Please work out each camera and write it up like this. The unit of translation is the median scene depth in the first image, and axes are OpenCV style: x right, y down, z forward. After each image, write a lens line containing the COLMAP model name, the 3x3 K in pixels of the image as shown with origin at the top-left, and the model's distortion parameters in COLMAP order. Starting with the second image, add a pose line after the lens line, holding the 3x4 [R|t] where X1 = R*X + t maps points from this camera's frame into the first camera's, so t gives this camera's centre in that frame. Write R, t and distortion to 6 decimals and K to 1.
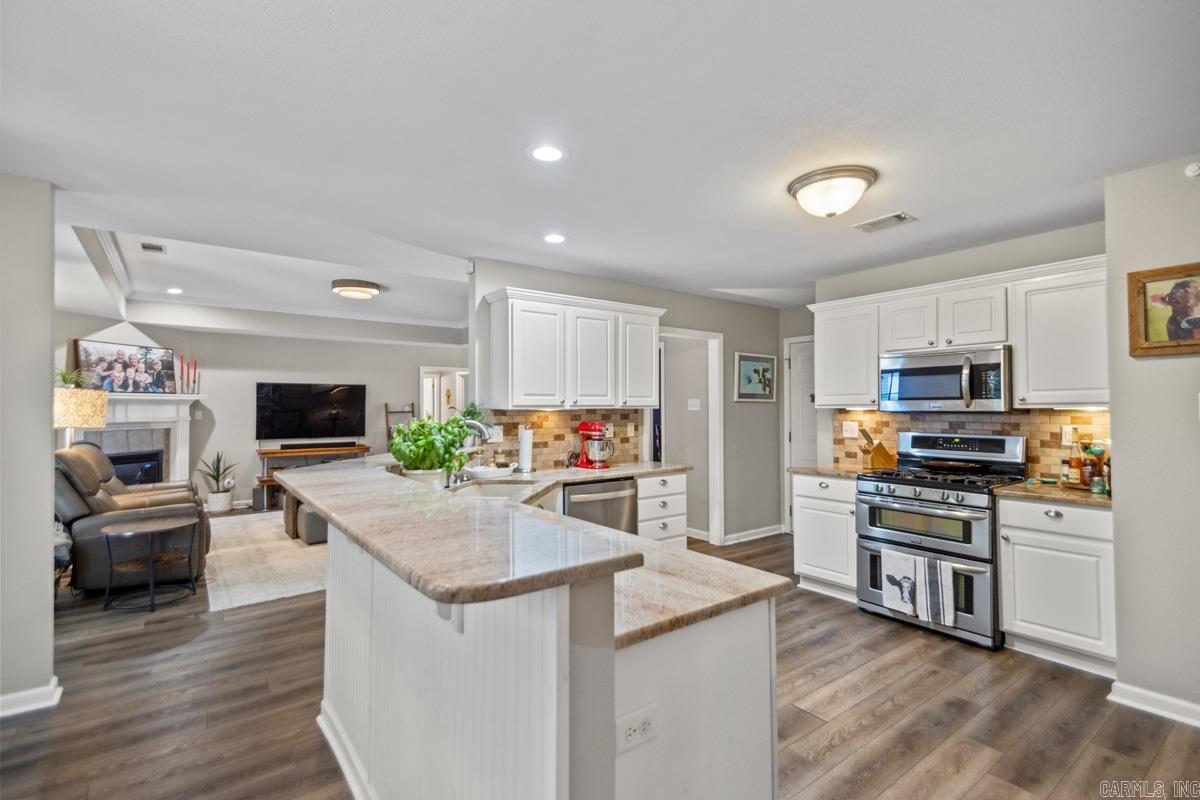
lens RADIAL K [[551.9, 0, 609.1], [0, 551.9, 401.2], [0, 0, 1]] dist [0.046275, -0.025060]
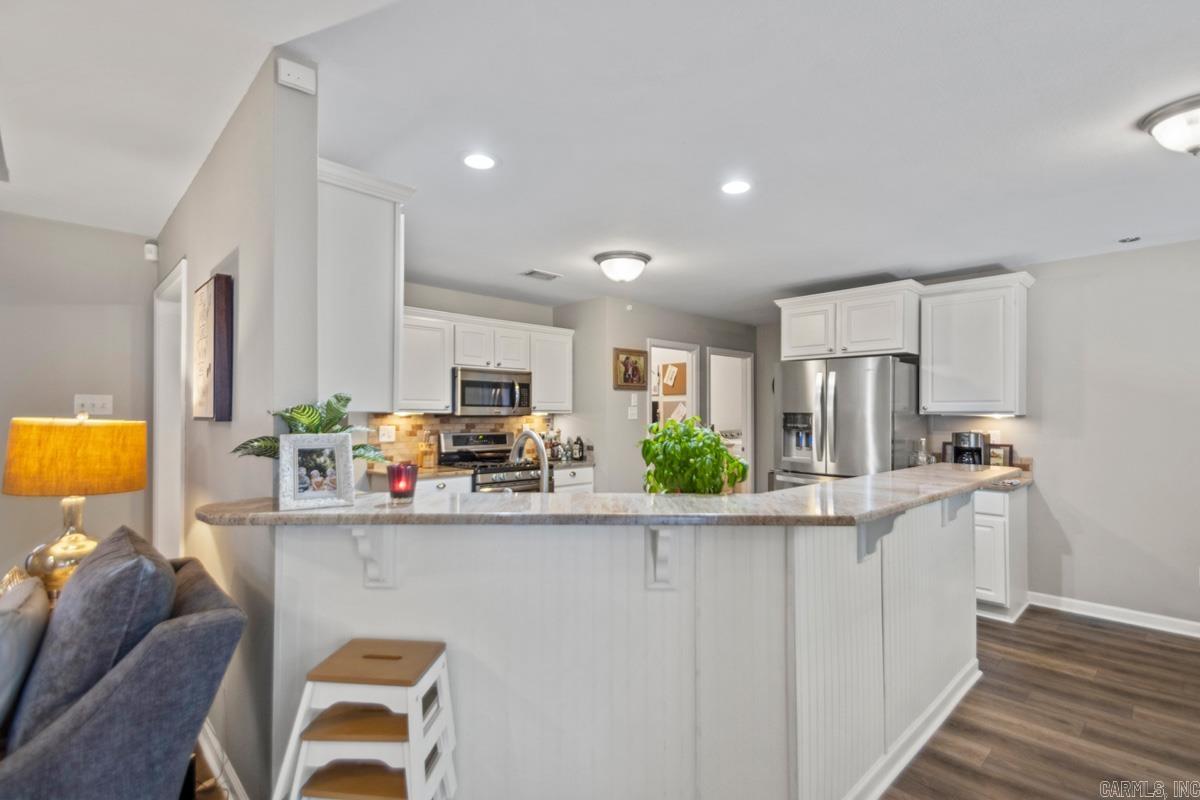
lens RADIAL K [[558.5, 0, 613.8], [0, 558.5, 410.1], [0, 0, 1]] dist [0.037465, -0.019902]
pose [[-0.122409, 0.010734, 0.992422, -0.622613], [-0.014911, 0.999809, -0.012653, 0.014581], [-0.992368, -0.016347, -0.122226, 0.712256]]
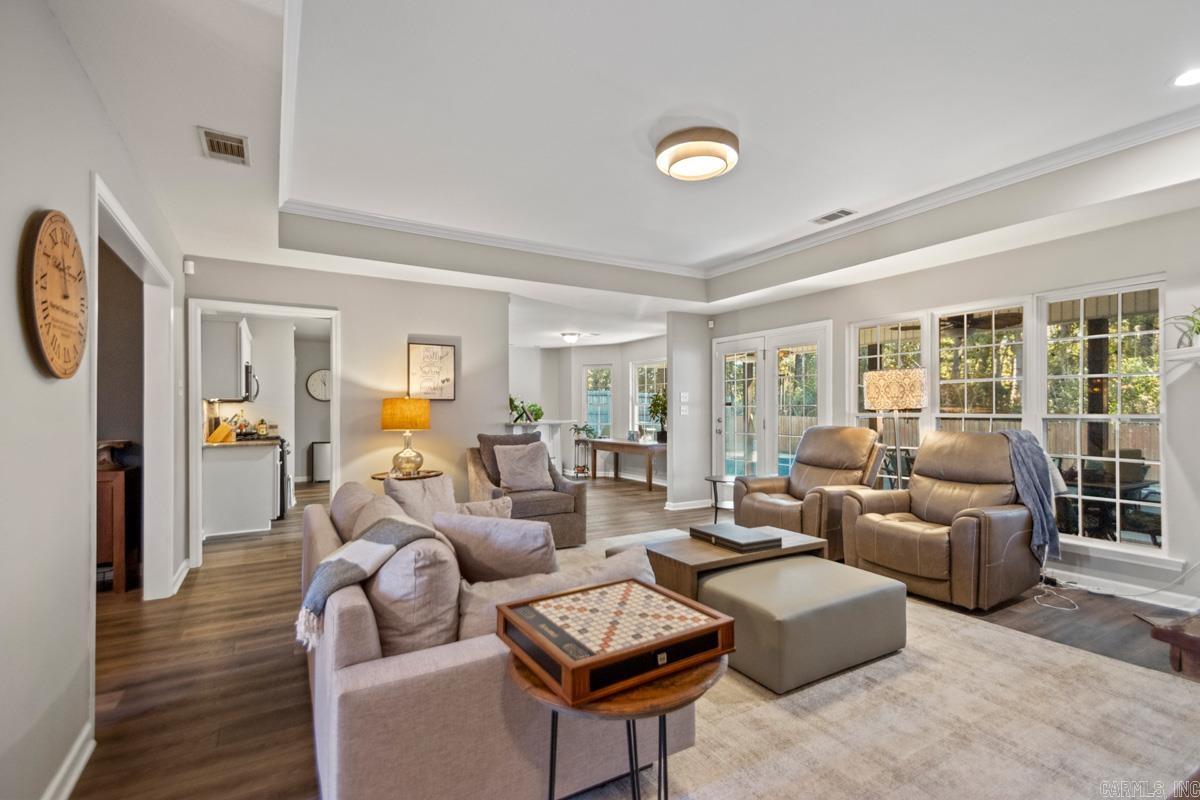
lens RADIAL K [[543.0, 0, 613.8], [0, 543.0, 415.6], [0, 0, 1]] dist [0.026431, 0.000003]
pose [[-0.994040, 0.006874, 0.108795, -0.598926], [0.006809, 0.999976, -0.000973, 0.059114], [-0.108799, -0.000226, -0.994064, 2.118543]]
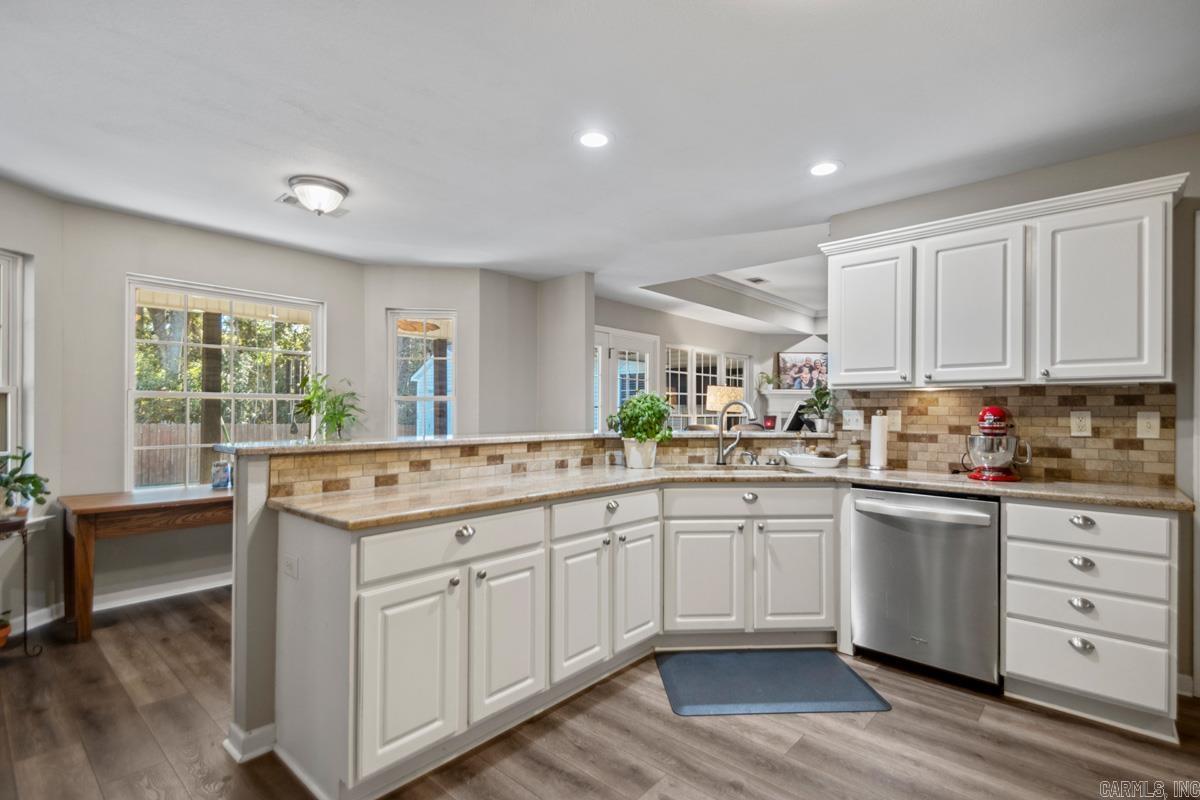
lens RADIAL K [[558.5, 0, 613.8], [0, 558.5, 410.1], [0, 0, 1]] dist [0.037465, -0.019902]
pose [[0.197769, 0.004938, -0.980236, 0.493408], [0.005332, 0.999967, 0.006114, 0.033332], [0.980234, -0.006436, 0.197737, 0.424721]]
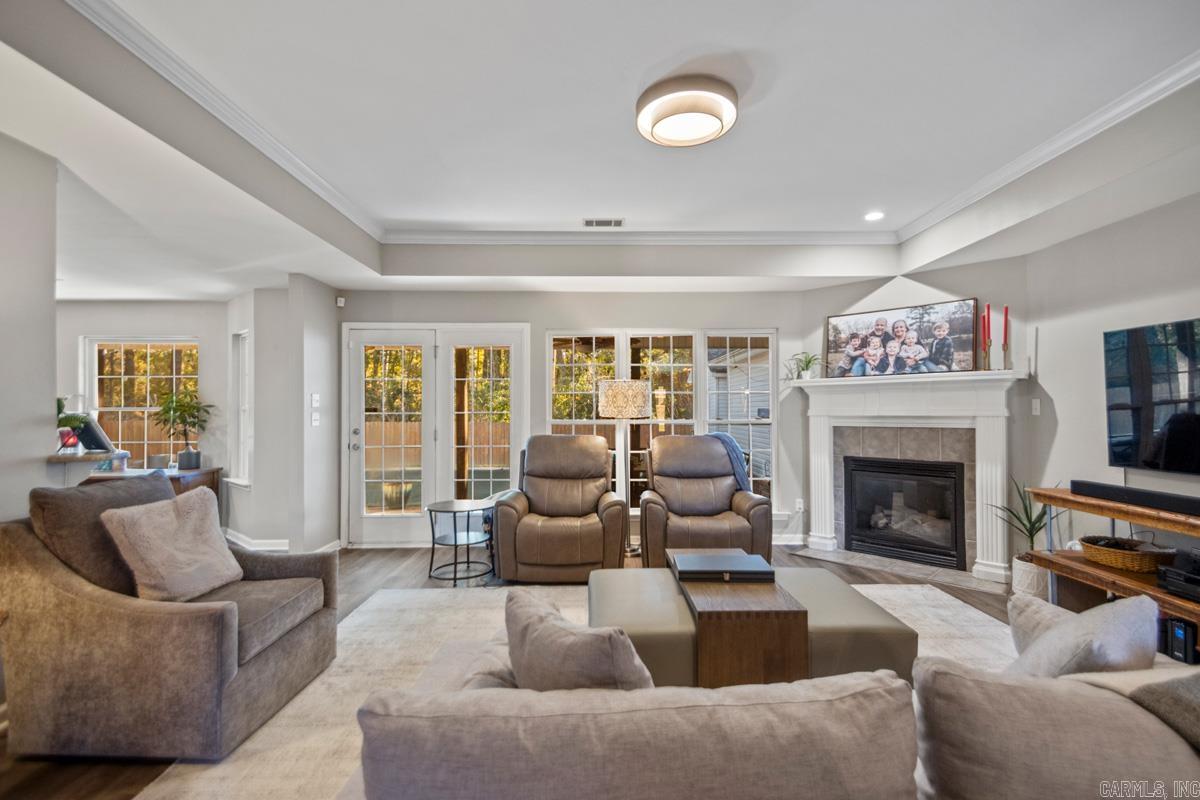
lens RADIAL K [[549.2, 0, 602.6], [0, 549.2, 403.3], [0, 0, 1]] dist [0.018657, -0.000067]
pose [[-0.602893, -0.003594, -0.797814, -0.101764], [0.015410, 0.999751, -0.016149, 0.039265], [0.797673, -0.022030, -0.602687, 1.674041]]
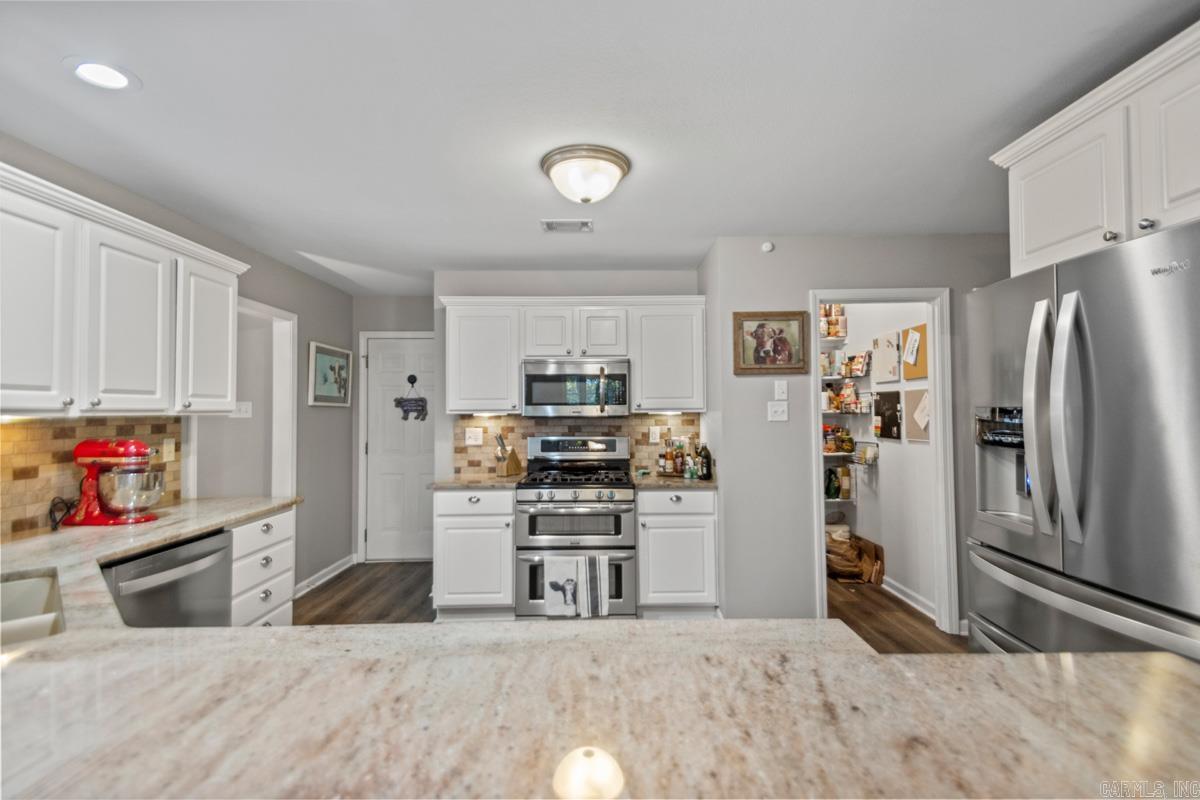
lens RADIAL K [[551.9, 0, 609.1], [0, 551.9, 401.2], [0, 0, 1]] dist [0.046275, -0.025060]
pose [[0.599264, 0.015968, 0.800392, -0.177381], [-0.006177, 0.999864, -0.015322, 0.004330], [-0.800528, 0.004238, 0.599281, 0.254672]]
